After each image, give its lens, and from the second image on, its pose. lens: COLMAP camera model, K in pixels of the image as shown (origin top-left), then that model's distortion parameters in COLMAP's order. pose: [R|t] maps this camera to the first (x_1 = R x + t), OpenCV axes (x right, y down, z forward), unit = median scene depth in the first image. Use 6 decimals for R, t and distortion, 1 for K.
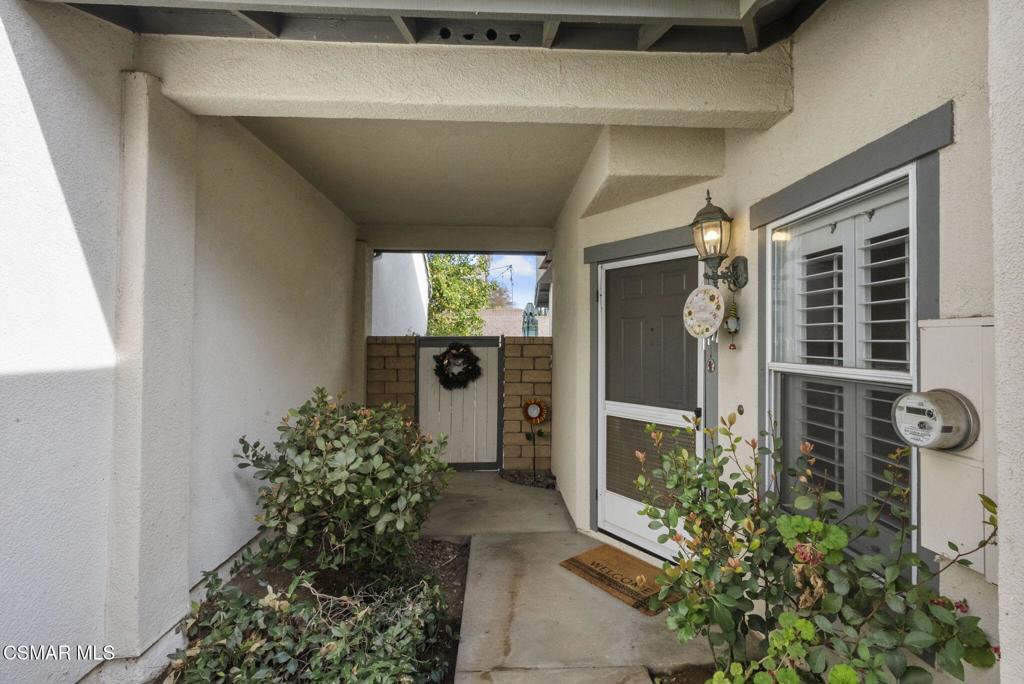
lens RADIAL K [[410.1, 0, 512.8], [0, 410.1, 341.2], [0, 0, 1]] dist [0.000051, 0.000000]
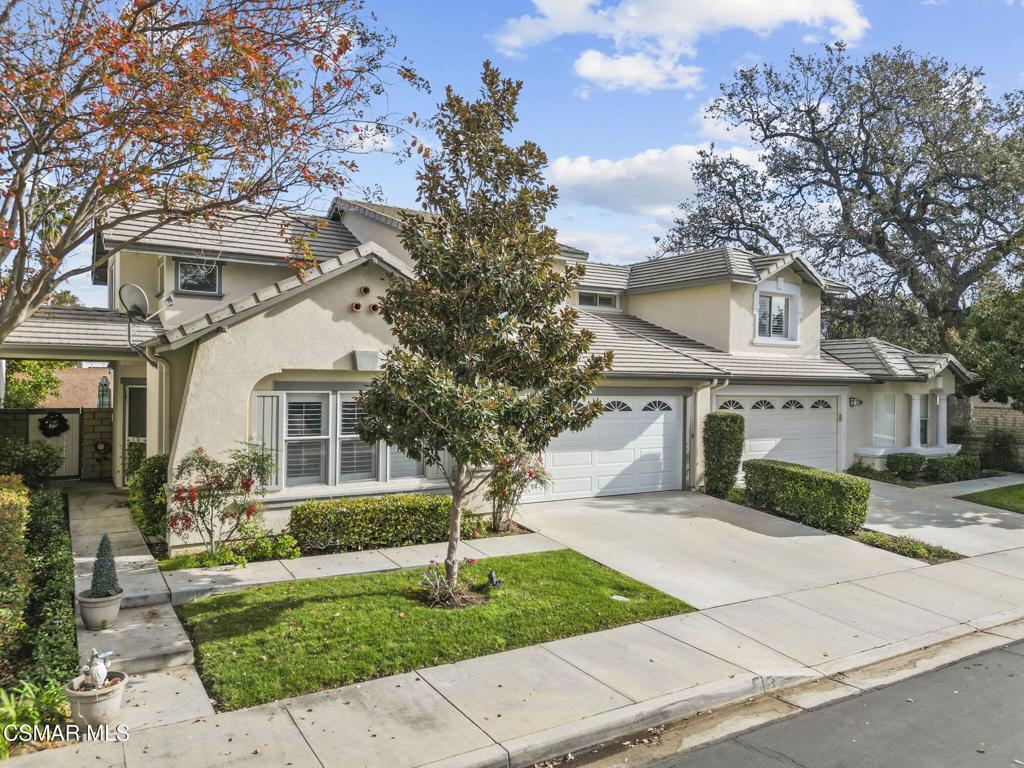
lens RADIAL K [[720.4, 0, 512.9], [0, 720.4, 384.8], [0, 0, 1]] dist [0.009435, 0.002163]
pose [[0.869892, 0.004024, 0.493227, 0.057223], [-0.011400, 0.999864, 0.011949, -0.181503], [-0.493111, -0.016017, 0.869819, -2.862425]]
